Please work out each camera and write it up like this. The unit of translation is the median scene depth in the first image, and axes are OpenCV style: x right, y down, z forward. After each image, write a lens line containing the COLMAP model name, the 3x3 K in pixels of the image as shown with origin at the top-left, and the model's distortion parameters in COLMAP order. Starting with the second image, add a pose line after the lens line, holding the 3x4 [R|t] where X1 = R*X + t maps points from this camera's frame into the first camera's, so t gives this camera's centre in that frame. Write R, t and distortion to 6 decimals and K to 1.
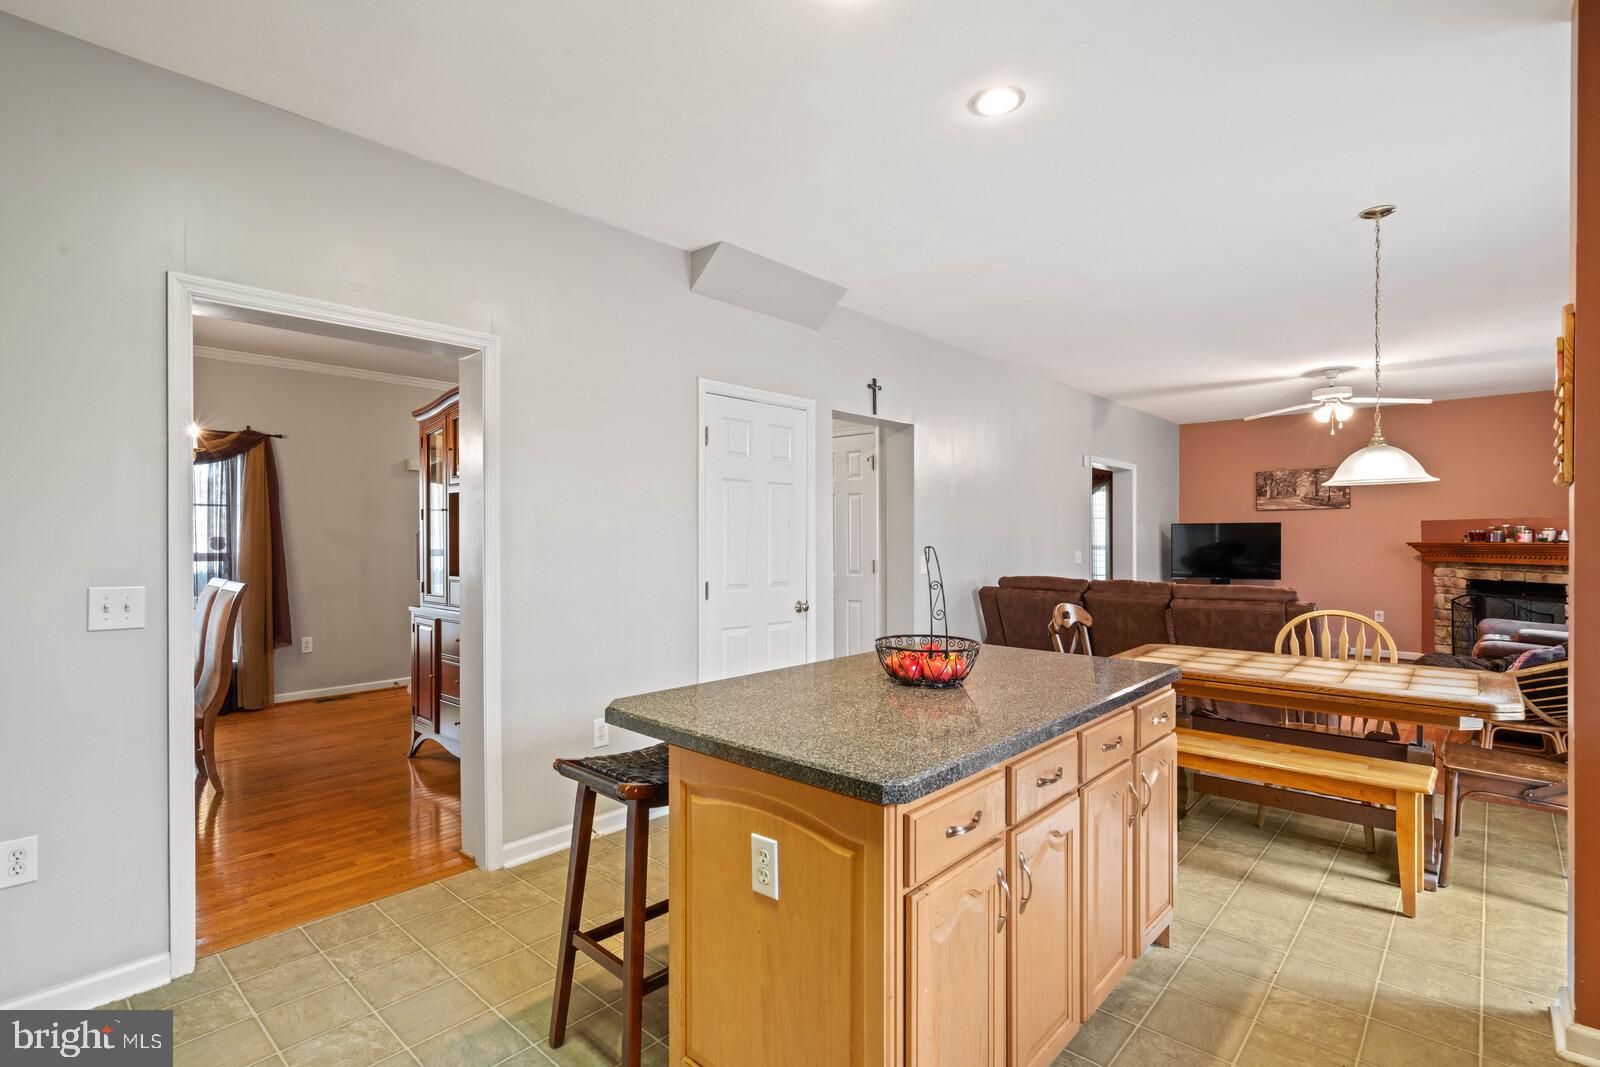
lens RADIAL K [[763.8, 0, 809.0], [0, 763.8, 532.1], [0, 0, 1]] dist [-0.001731, 0.001419]
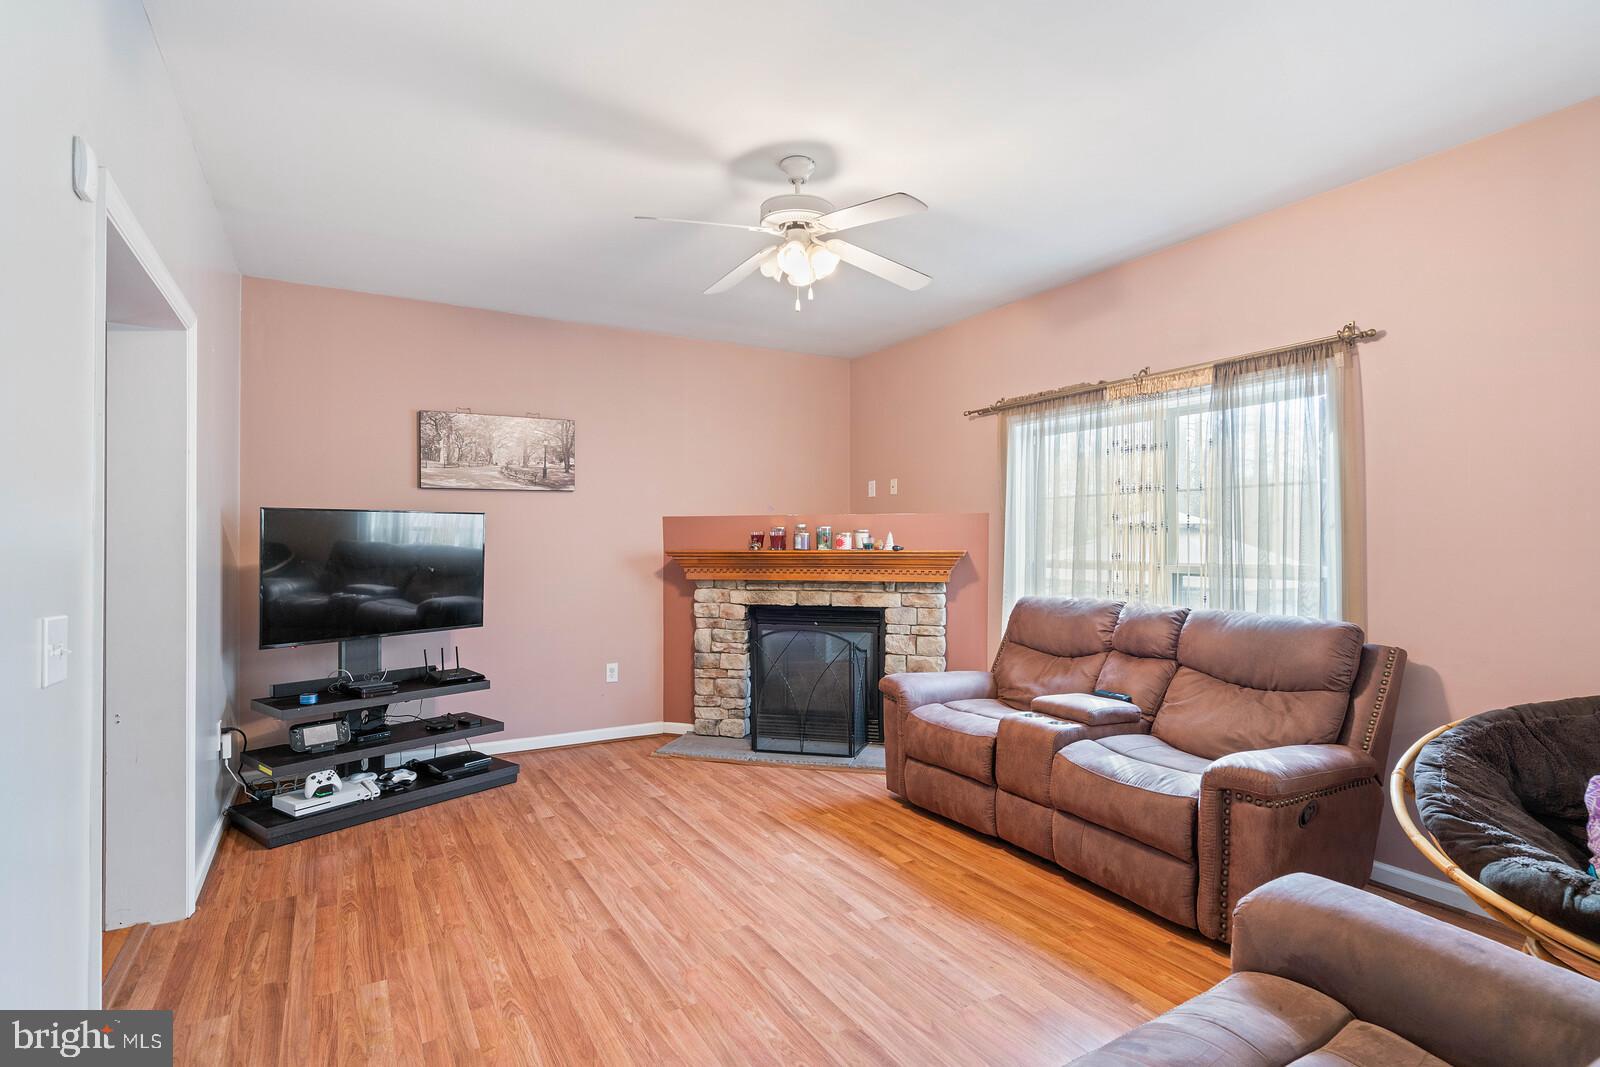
lens RADIAL K [[763.8, 0, 803.0], [0, 763.8, 521.7], [0, 0, 1]] dist [-0.001731, 0.001419]
pose [[0.296517, 0.025559, 0.954685, 0.235284], [-0.007768, 0.999673, -0.024351, 0.004357], [-0.954996, -0.000195, 0.296619, 0.759779]]
